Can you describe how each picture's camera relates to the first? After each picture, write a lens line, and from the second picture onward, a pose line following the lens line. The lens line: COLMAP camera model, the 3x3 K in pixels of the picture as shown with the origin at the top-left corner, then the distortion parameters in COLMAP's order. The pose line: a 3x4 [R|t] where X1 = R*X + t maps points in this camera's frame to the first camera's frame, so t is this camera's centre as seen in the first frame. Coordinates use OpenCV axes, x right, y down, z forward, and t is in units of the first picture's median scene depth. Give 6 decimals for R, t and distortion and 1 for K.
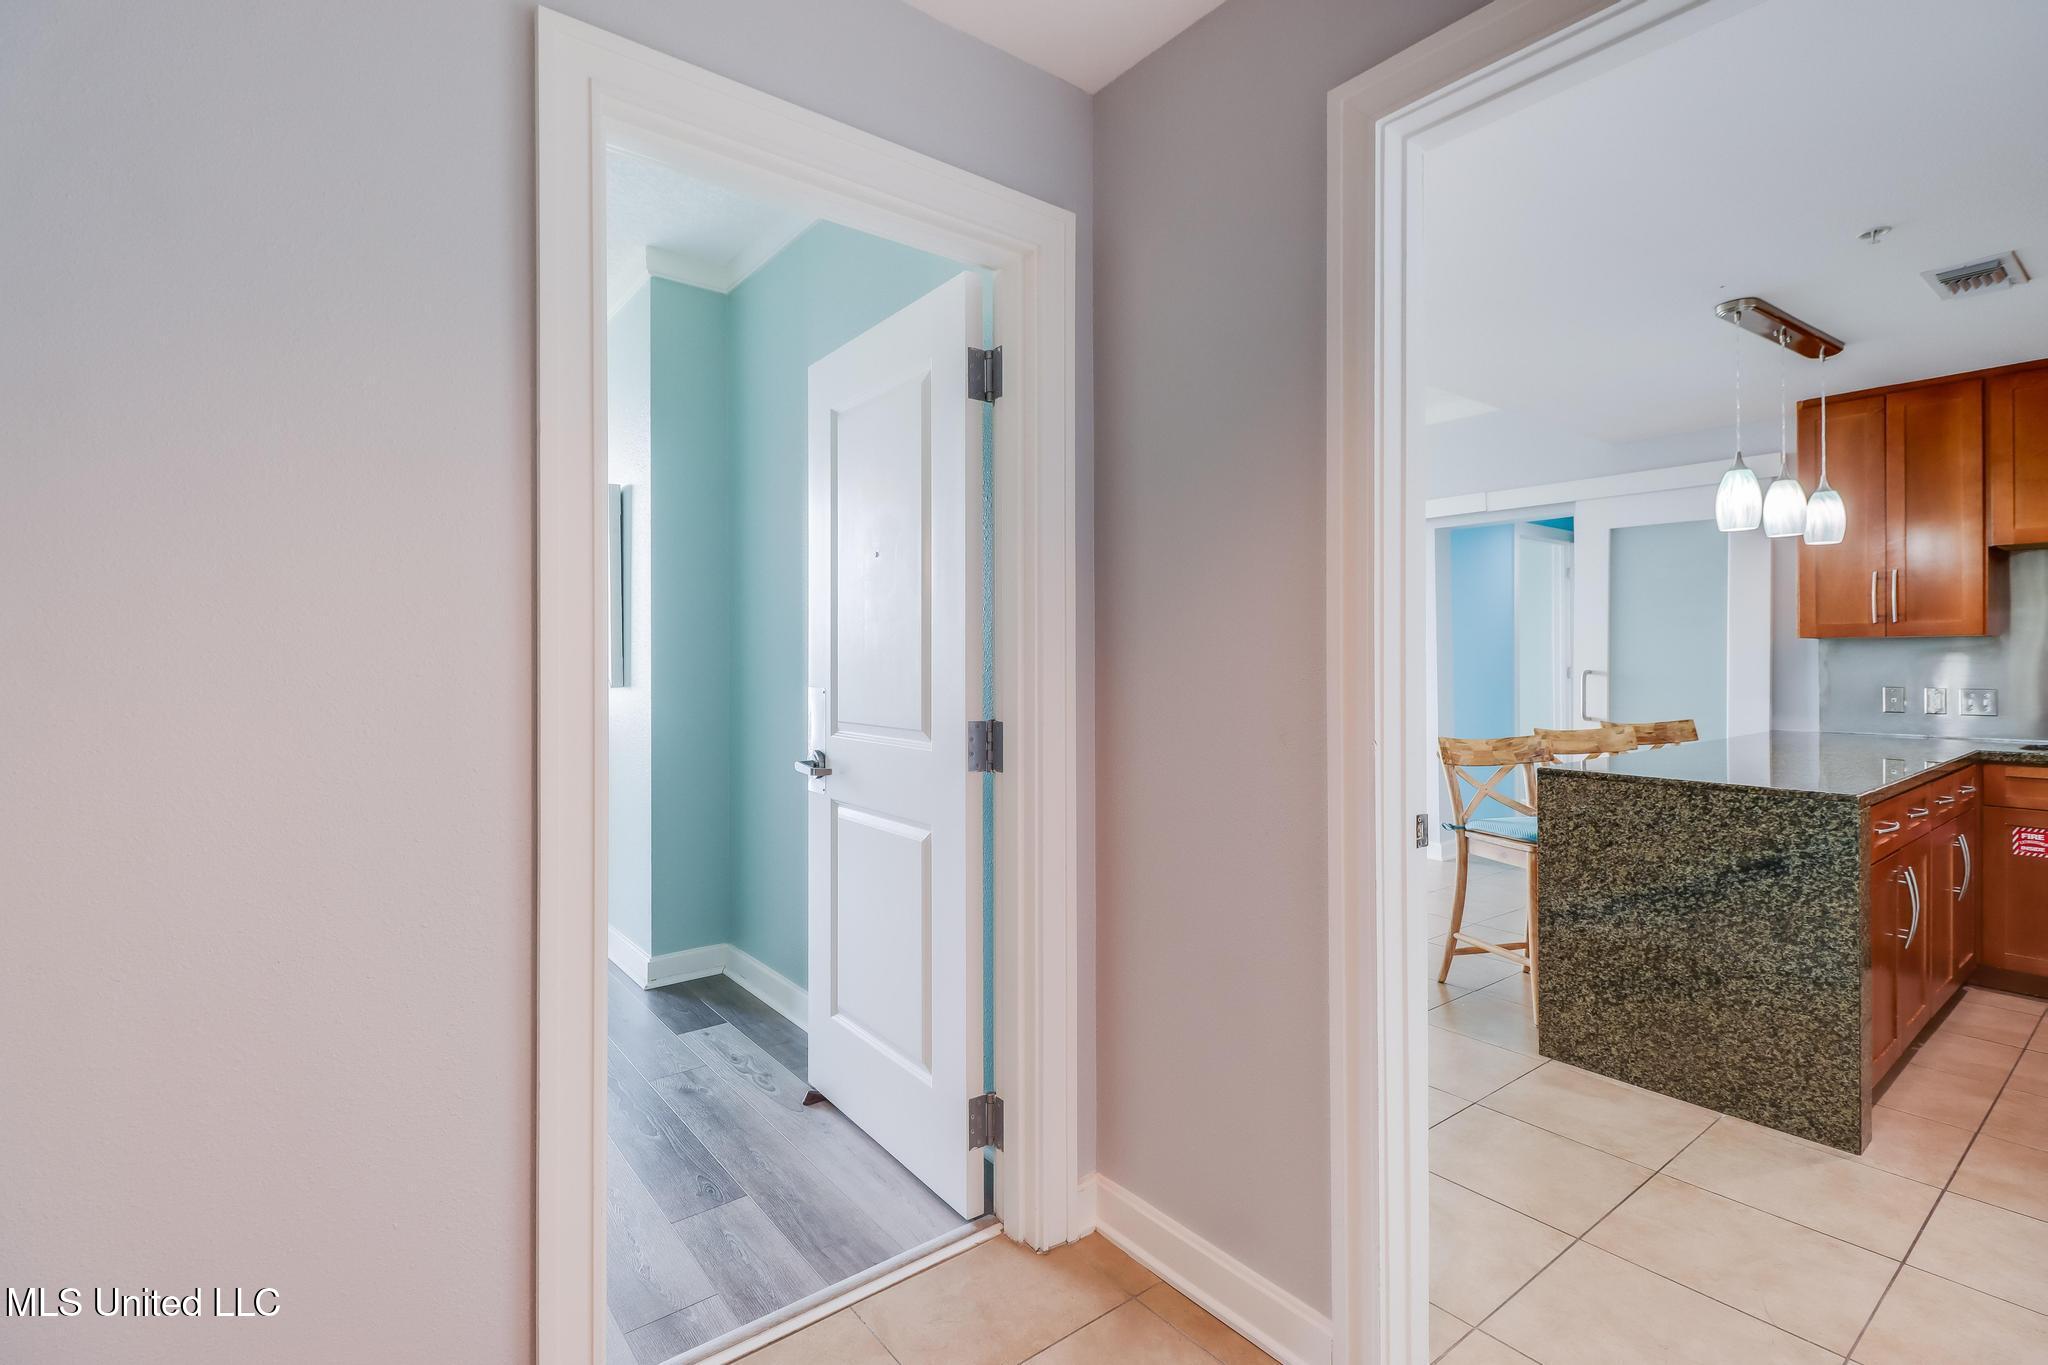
lens RADIAL K [[956.6, 0, 1019.5], [0, 956.6, 655.4], [0, 0, 1]] dist [-0.000068, -0.001284]
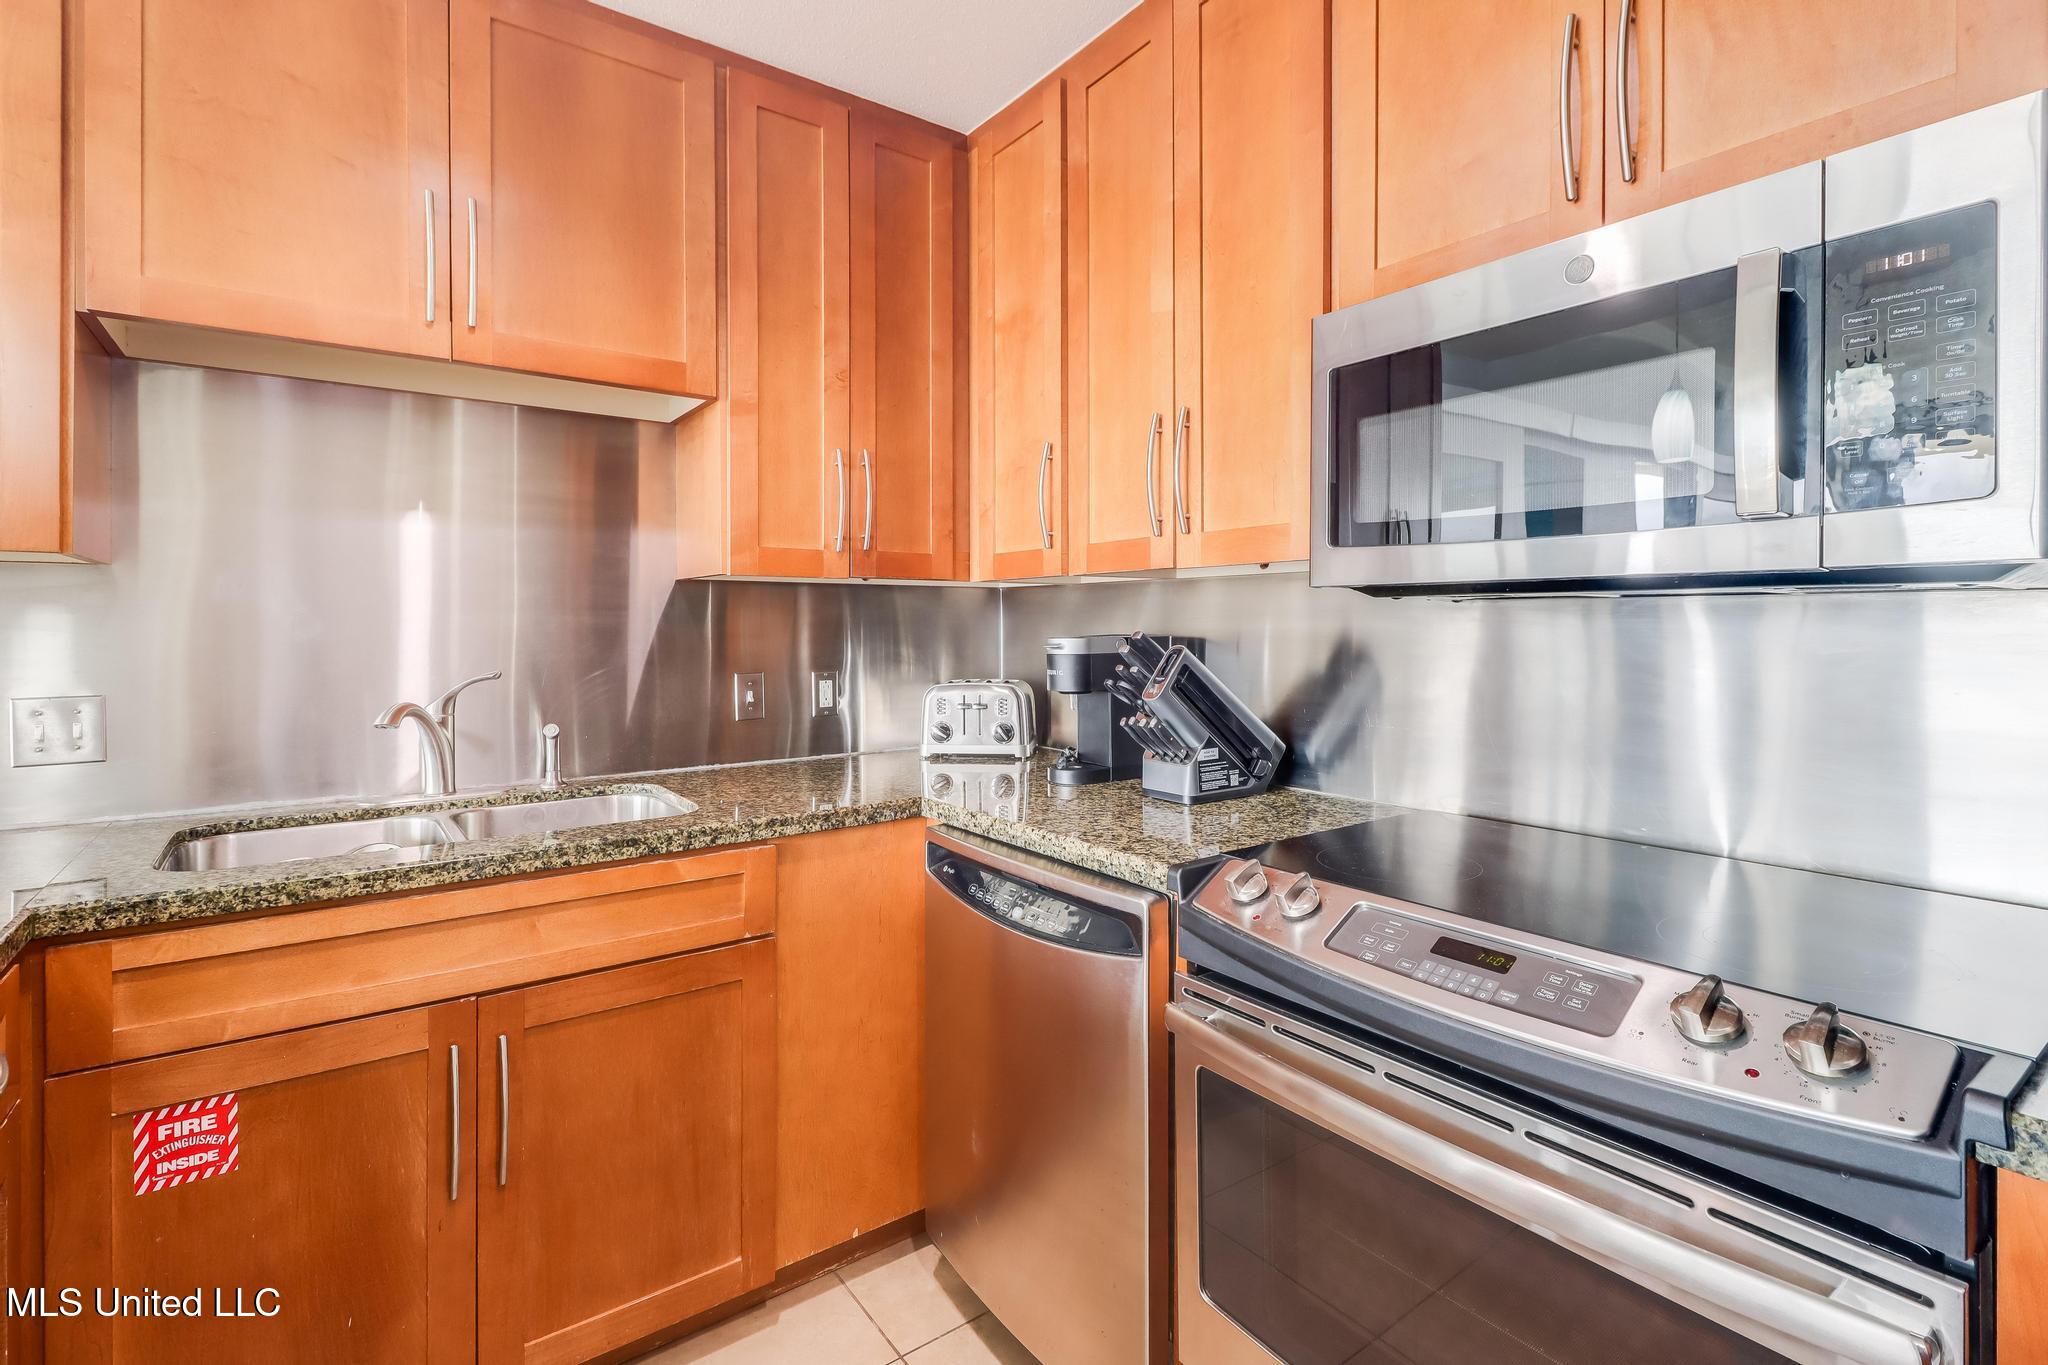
lens RADIAL K [[956.6, 0, 1040.6], [0, 956.6, 639.0], [0, 0, 1]] dist [-0.000068, -0.001284]
pose [[0.023335, -0.006298, 0.999708, 0.713443], [-0.007914, 0.999948, 0.006485, 0.005684], [-0.999696, -0.008063, 0.023284, 0.675039]]
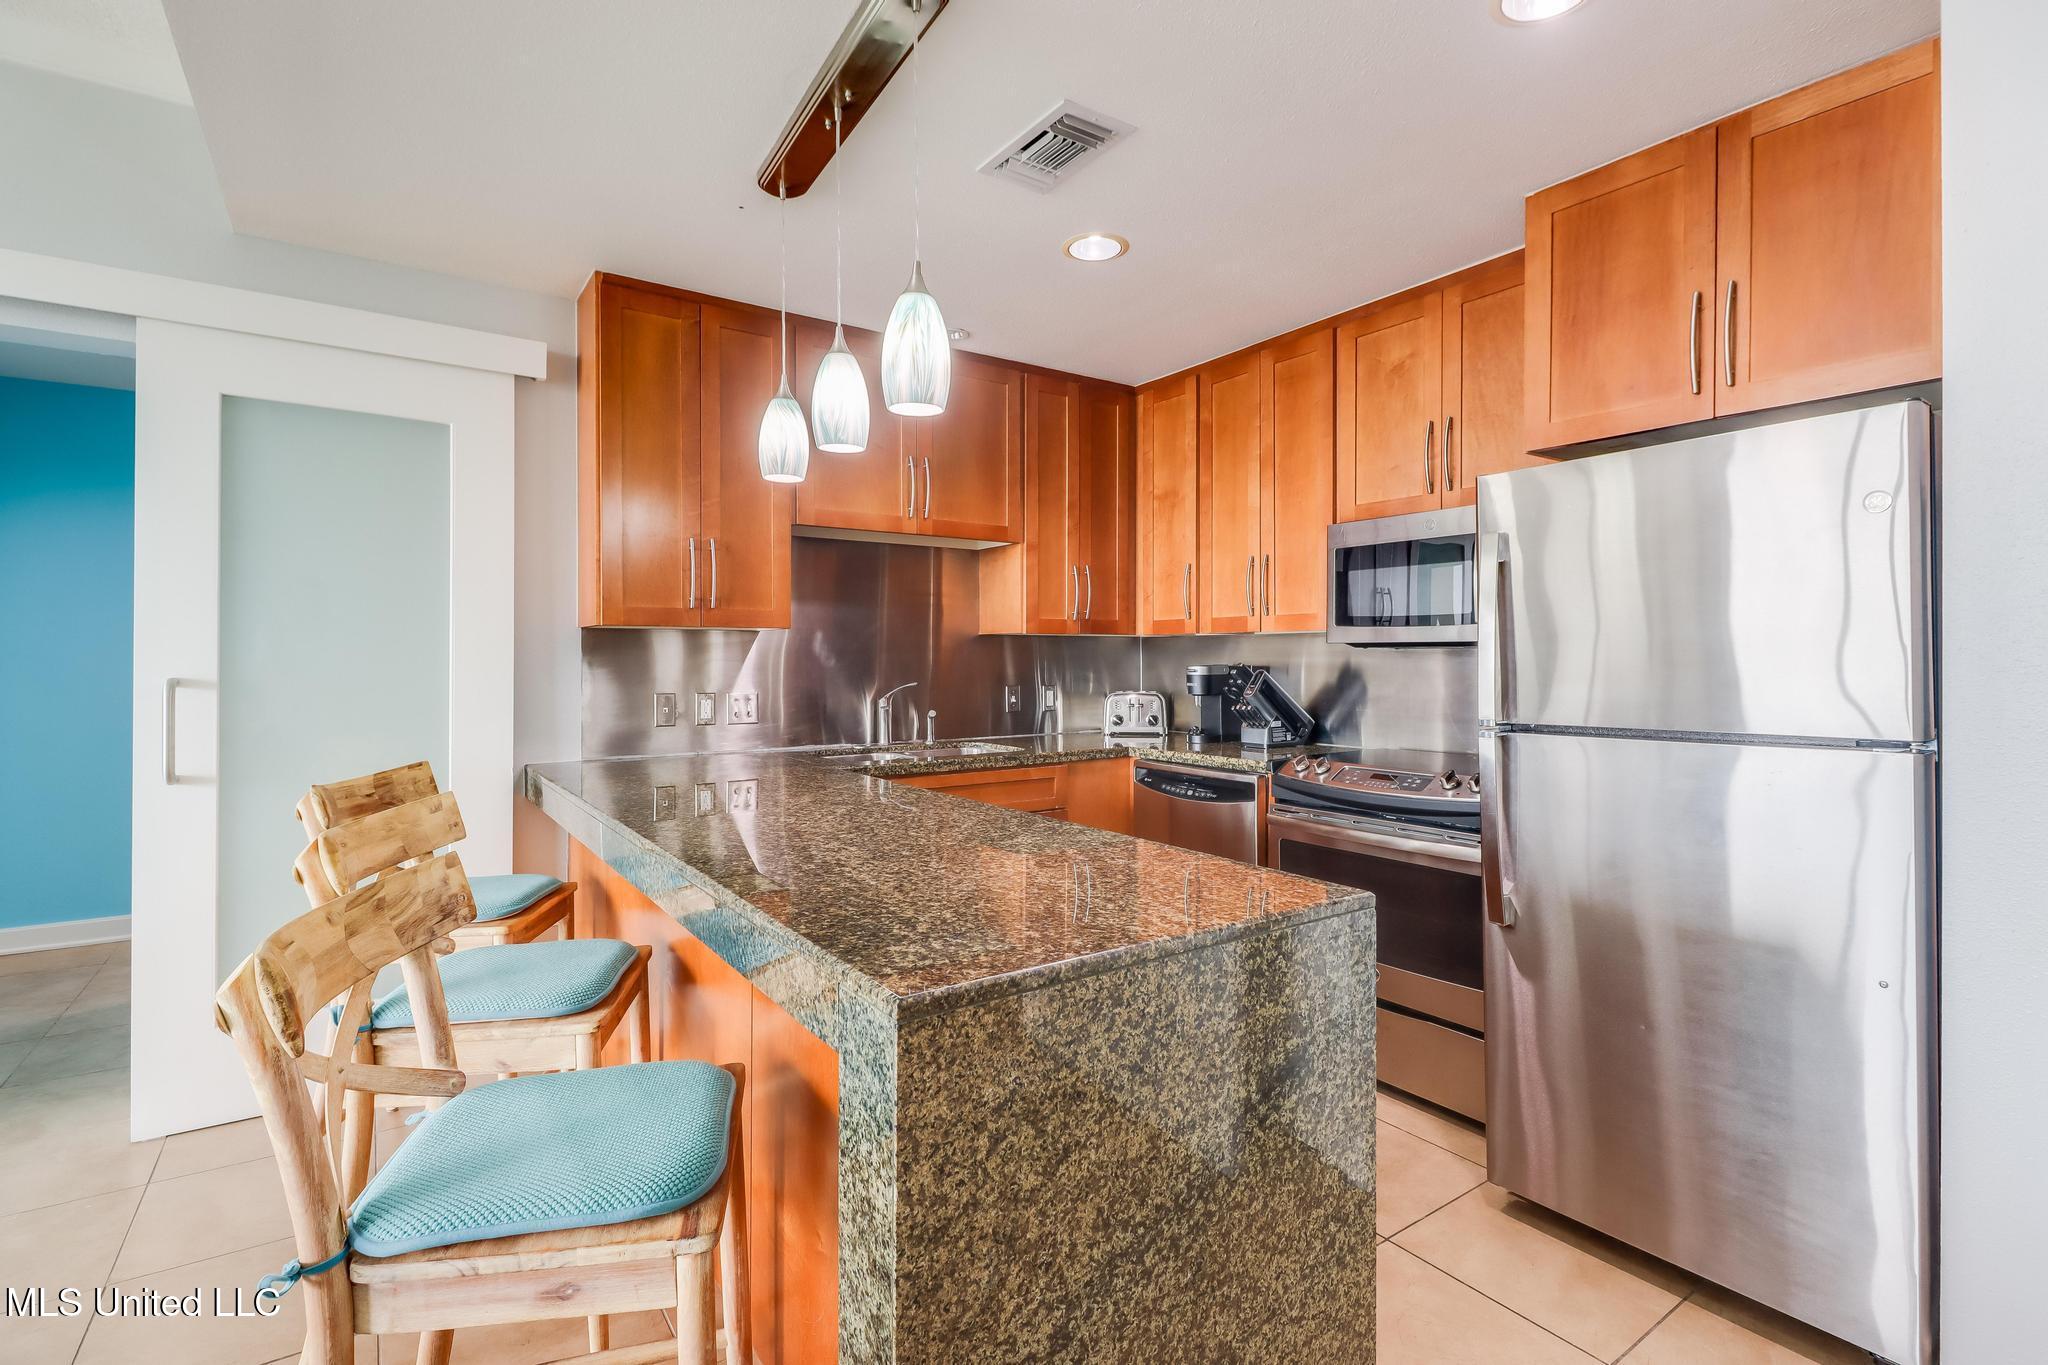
lens RADIAL K [[956.6, 0, 1029.5], [0, 956.6, 669.2], [0, 0, 1]] dist [-0.000068, -0.001284]
pose [[0.056037, -0.003694, 0.998422, 0.204522], [-0.007958, 0.999960, 0.004146, 0.009007], [-0.998397, -0.008178, 0.056006, 0.799880]]
